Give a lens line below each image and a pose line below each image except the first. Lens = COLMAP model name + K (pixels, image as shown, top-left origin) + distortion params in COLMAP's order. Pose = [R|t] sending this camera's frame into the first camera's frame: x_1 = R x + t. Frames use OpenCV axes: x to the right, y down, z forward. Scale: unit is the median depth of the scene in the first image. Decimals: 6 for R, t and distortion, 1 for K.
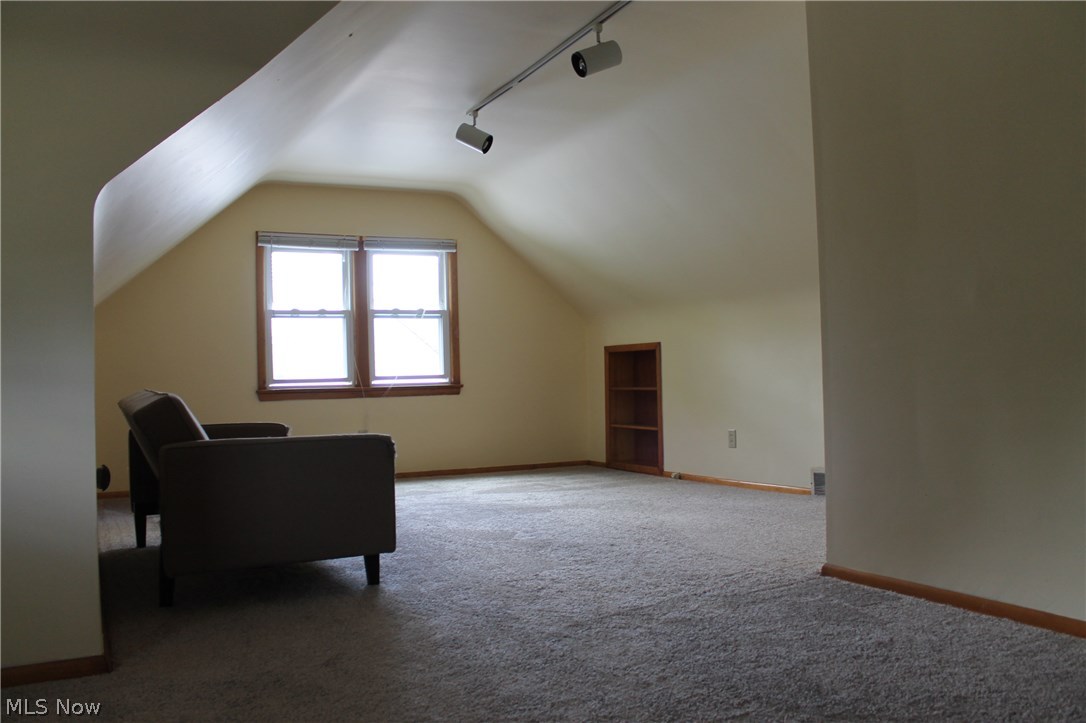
lens RADIAL K [[910.3, 0, 545.6], [0, 910.3, 357.9], [0, 0, 1]] dist [-0.173389, 0.158116]
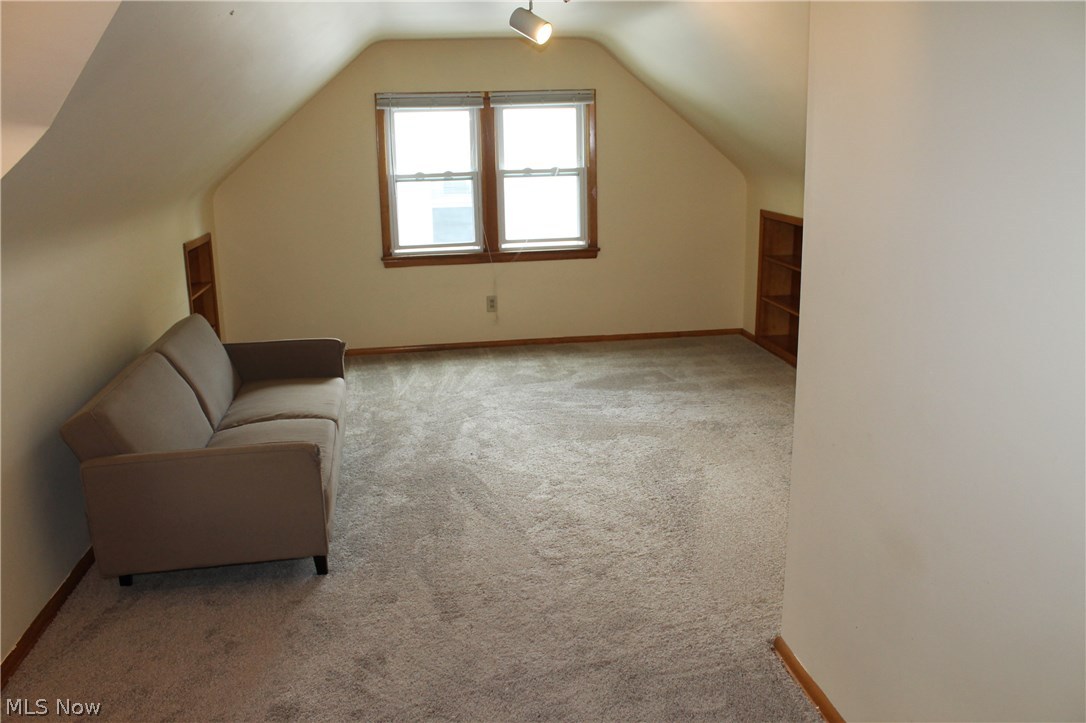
lens RADIAL K [[910.3, 0, 545.6], [0, 910.3, 357.9], [0, 0, 1]] dist [-0.173389, 0.158116]
pose [[0.948658, 0.082903, -0.305247, 0.159542], [0.002695, 0.962887, 0.269891, -0.120639], [0.316293, -0.256856, 0.913227, 0.100600]]
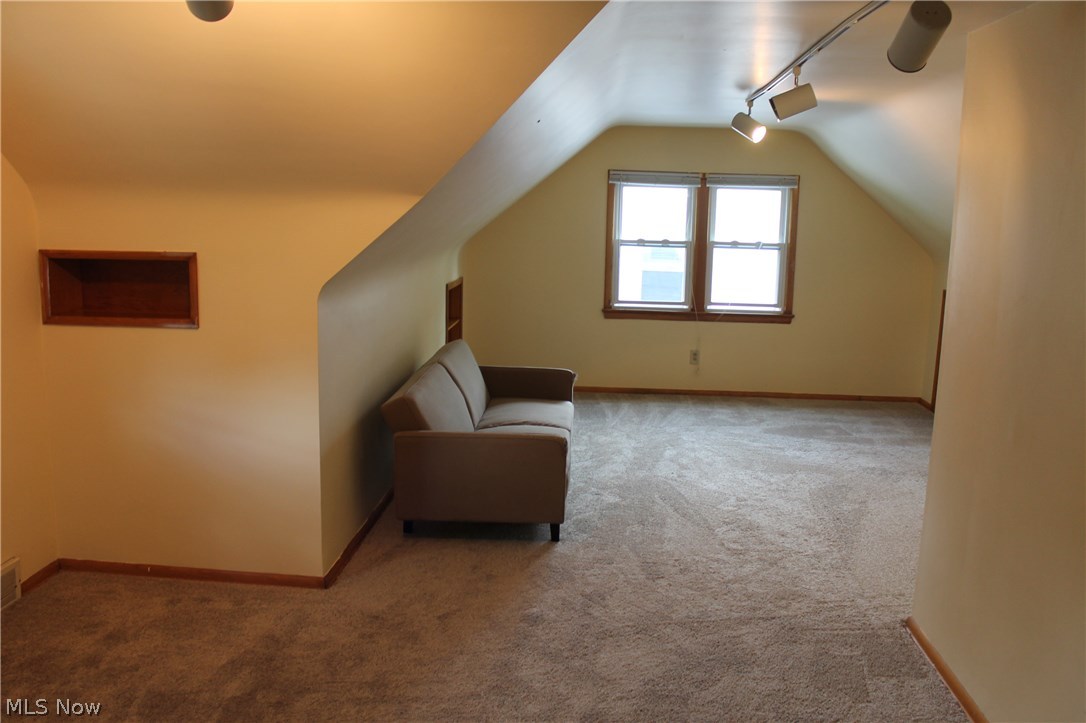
lens RADIAL K [[910.3, 0, 545.6], [0, 910.3, 357.9], [0, 0, 1]] dist [-0.173389, 0.158116]
pose [[0.856237, 0.132423, -0.499321, 0.200263], [-0.032331, 0.978428, 0.204044, -0.132651], [0.515570, -0.158566, 0.842048, -0.040602]]
